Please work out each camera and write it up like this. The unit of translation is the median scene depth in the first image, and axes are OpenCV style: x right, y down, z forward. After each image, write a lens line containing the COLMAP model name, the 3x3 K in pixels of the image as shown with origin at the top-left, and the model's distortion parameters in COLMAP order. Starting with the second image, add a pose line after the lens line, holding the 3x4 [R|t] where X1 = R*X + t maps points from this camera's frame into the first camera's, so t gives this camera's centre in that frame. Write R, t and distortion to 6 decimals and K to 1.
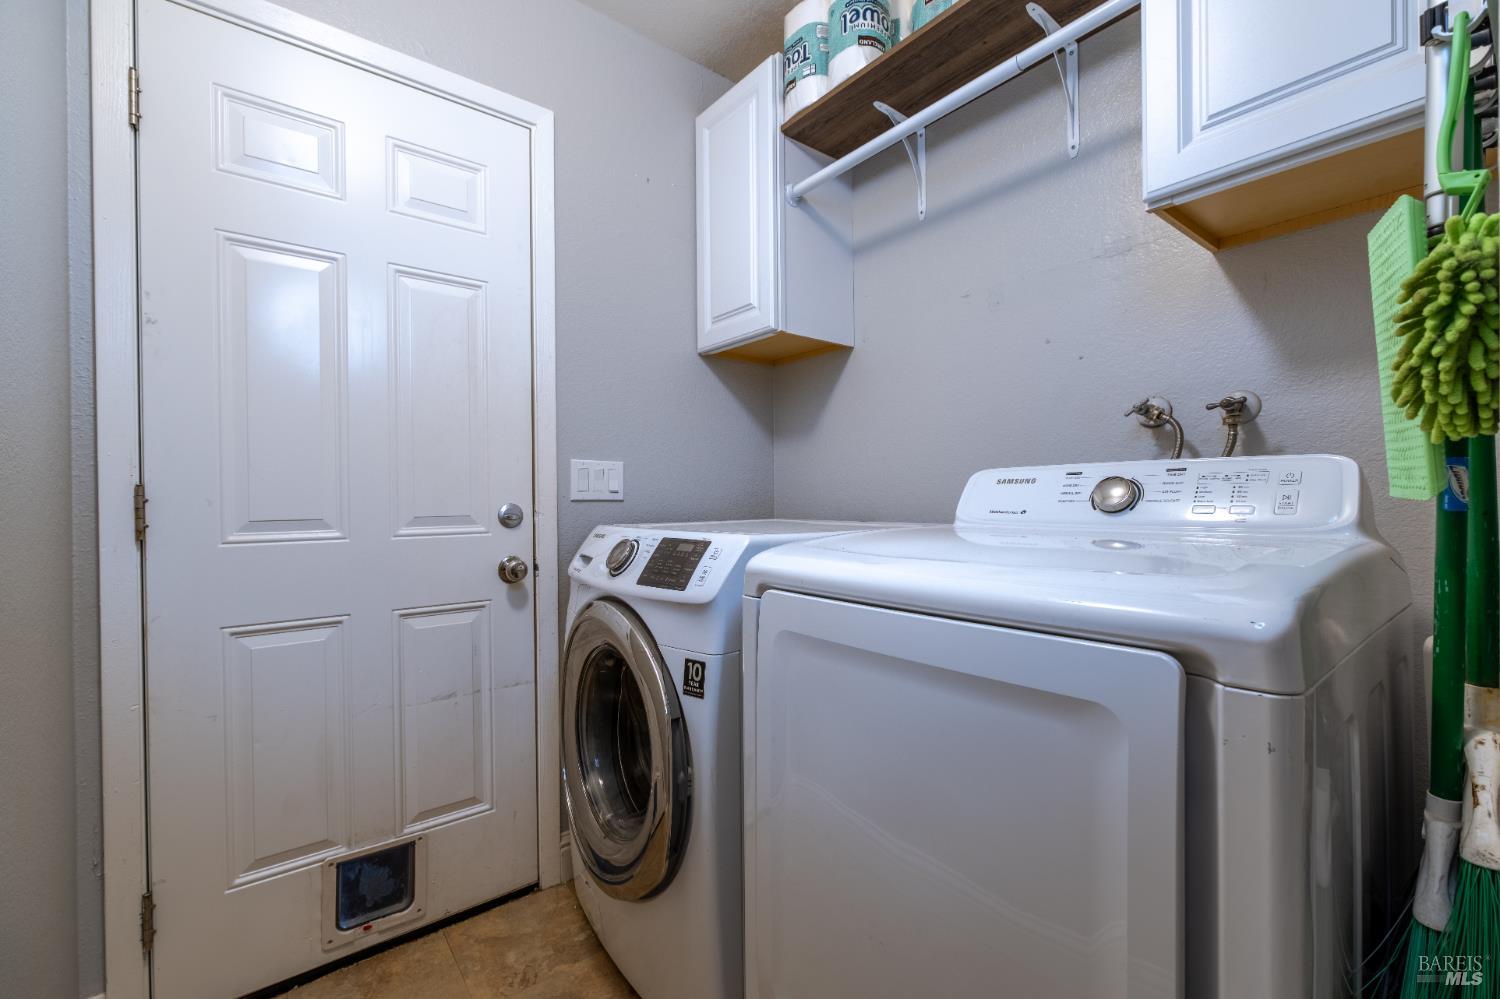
lens RADIAL K [[627.8, 0, 750.0], [0, 627.8, 499.5], [0, 0, 1]] dist [-0.012414, 0.003846]
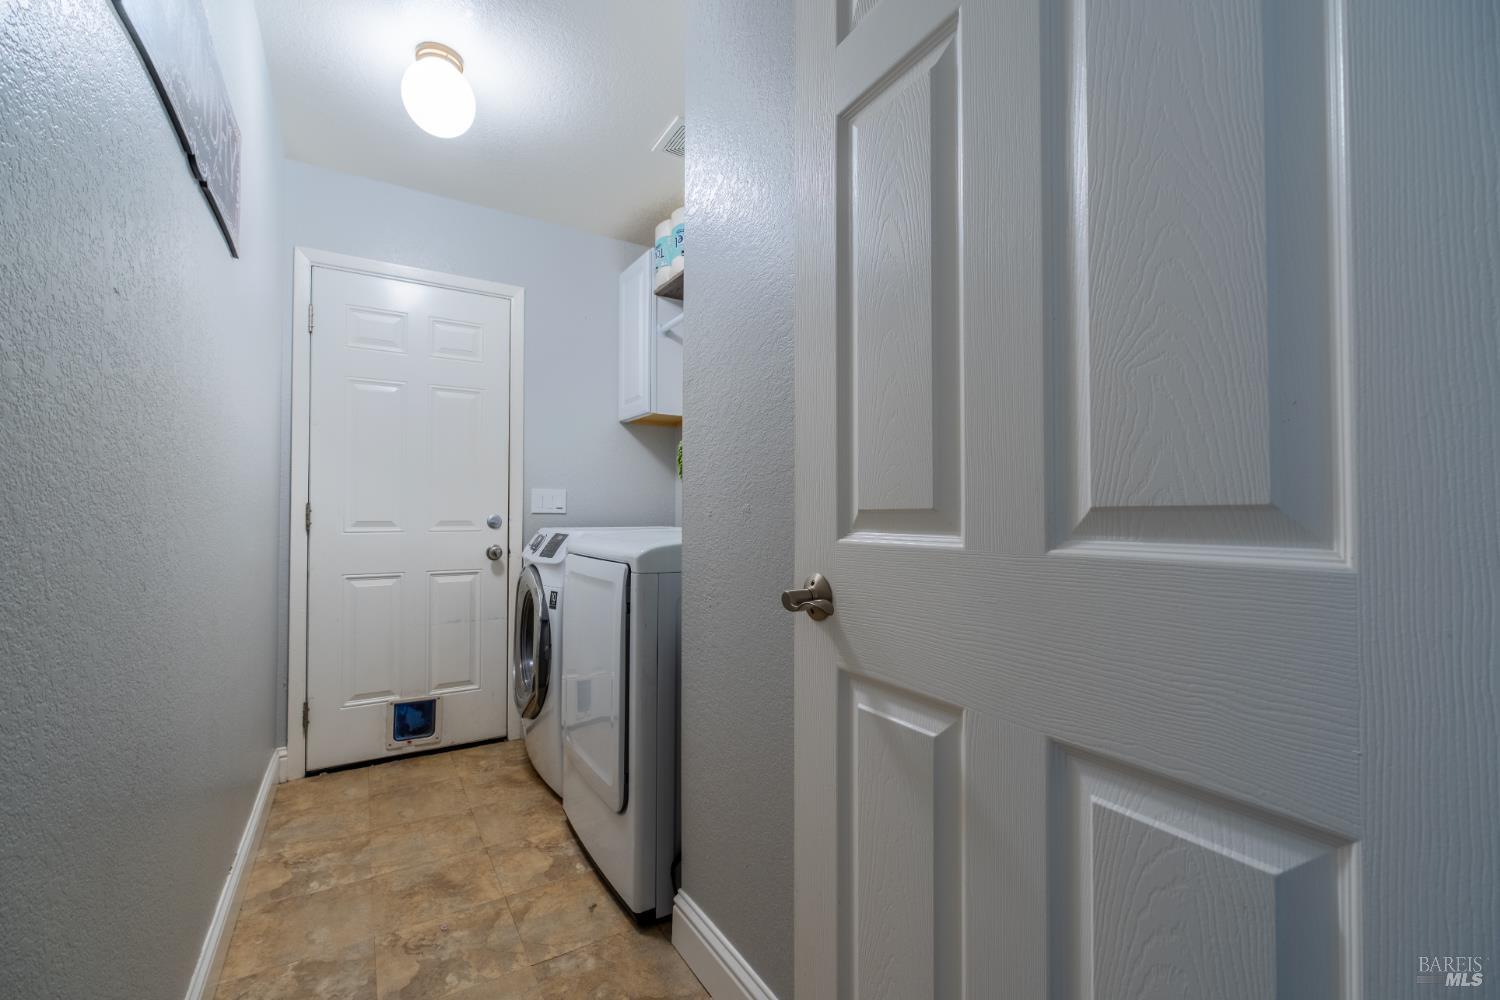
lens RADIAL K [[632.4, 0, 750.0], [0, 632.4, 500.0], [0, 0, 1]] dist [-0.002668, -0.000414]
pose [[0.993200, 0.009570, -0.116023, 0.574024], [-0.011905, 0.999740, -0.019453, -0.008788], [0.115806, 0.020702, 0.993056, -0.726213]]
